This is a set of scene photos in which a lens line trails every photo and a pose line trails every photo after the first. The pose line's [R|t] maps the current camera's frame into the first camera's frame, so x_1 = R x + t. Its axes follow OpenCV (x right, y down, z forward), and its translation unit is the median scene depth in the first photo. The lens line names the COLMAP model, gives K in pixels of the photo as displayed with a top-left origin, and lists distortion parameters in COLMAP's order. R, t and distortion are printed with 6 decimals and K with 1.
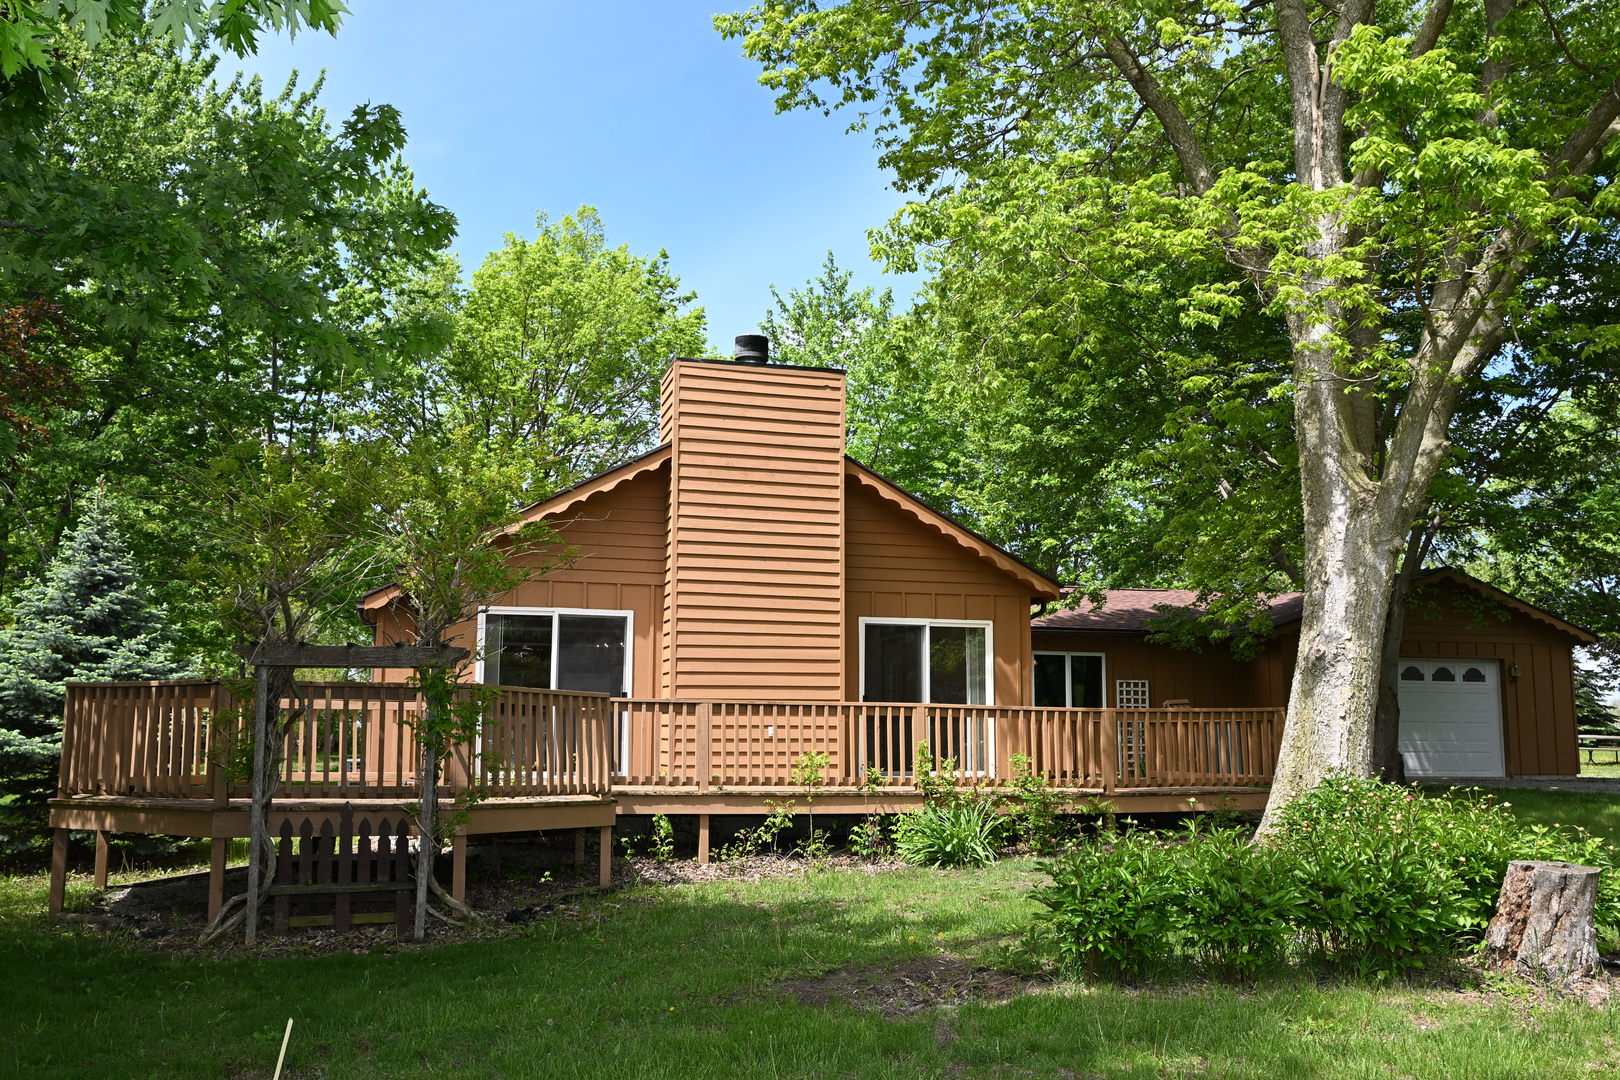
lens RADIAL K [[1413.2, 0, 810.0], [0, 1413.2, 540.0], [0, 0, 1]] dist [0.002316, 0.004947]
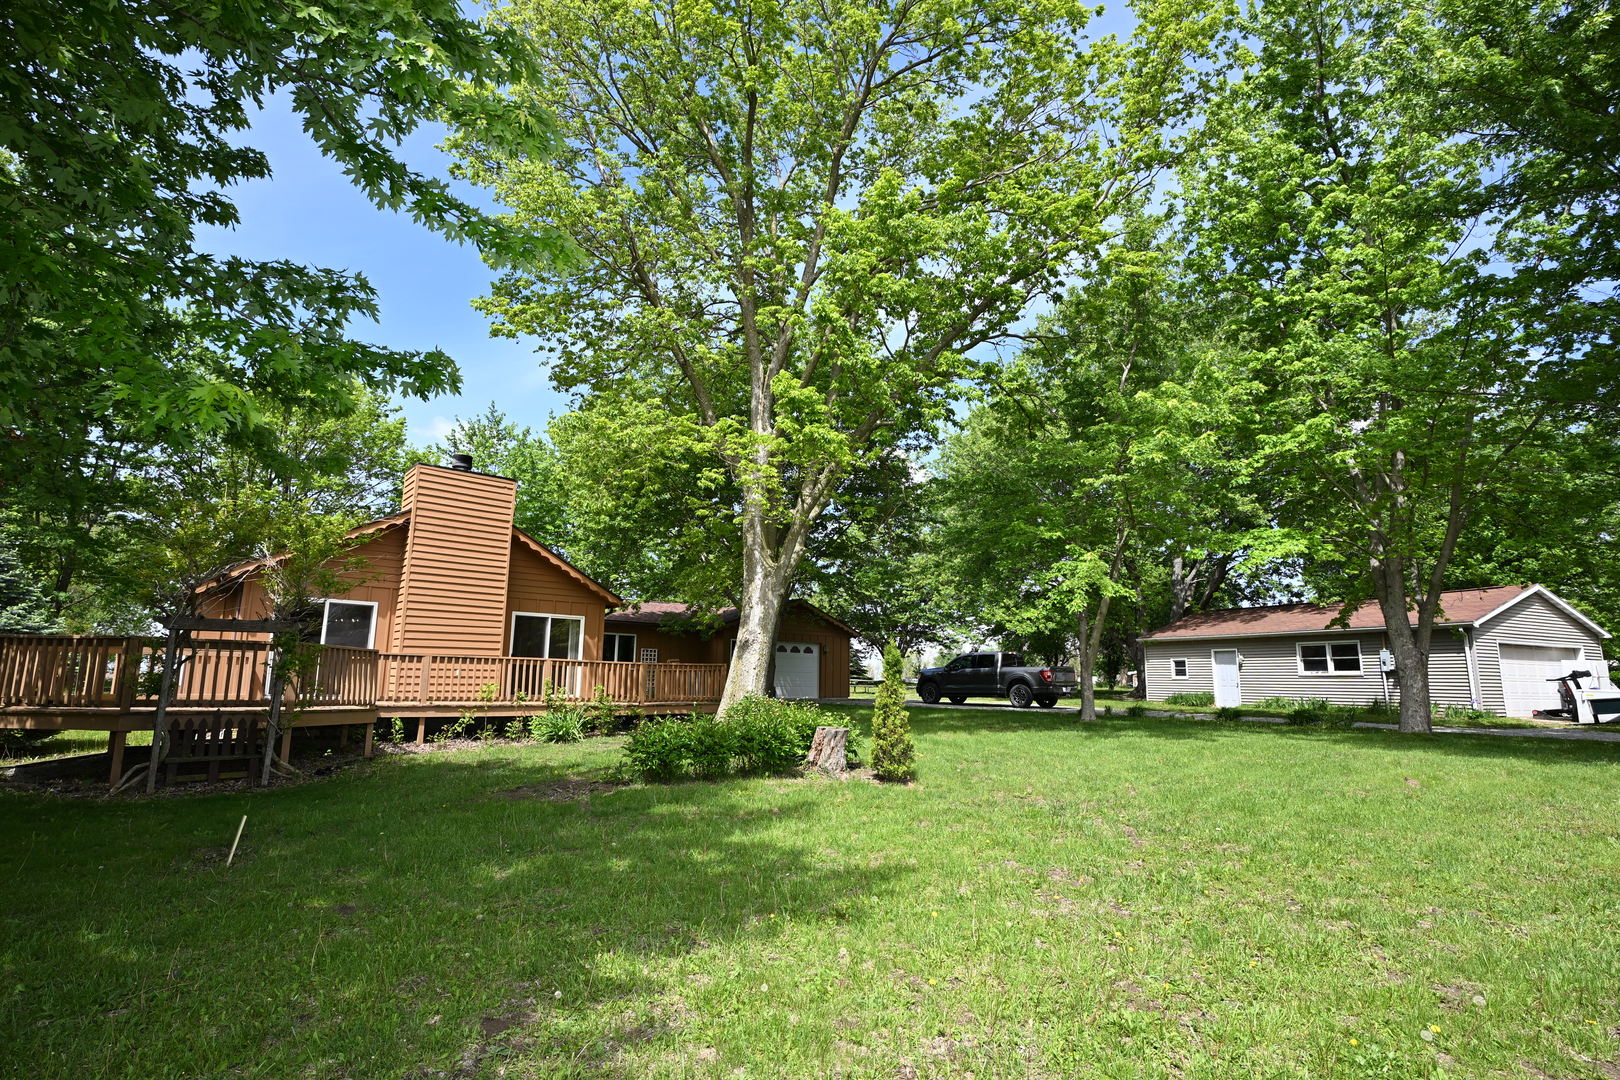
lens RADIAL K [[782.9, 0, 807.4], [0, 782.9, 539.6], [0, 0, 1]] dist [-0.003485, 0.001587]
pose [[0.905805, 0.082012, 0.415681, -0.062614], [-0.065907, 0.996419, -0.052972, -0.013705], [-0.418537, 0.020586, 0.907966, -0.129526]]
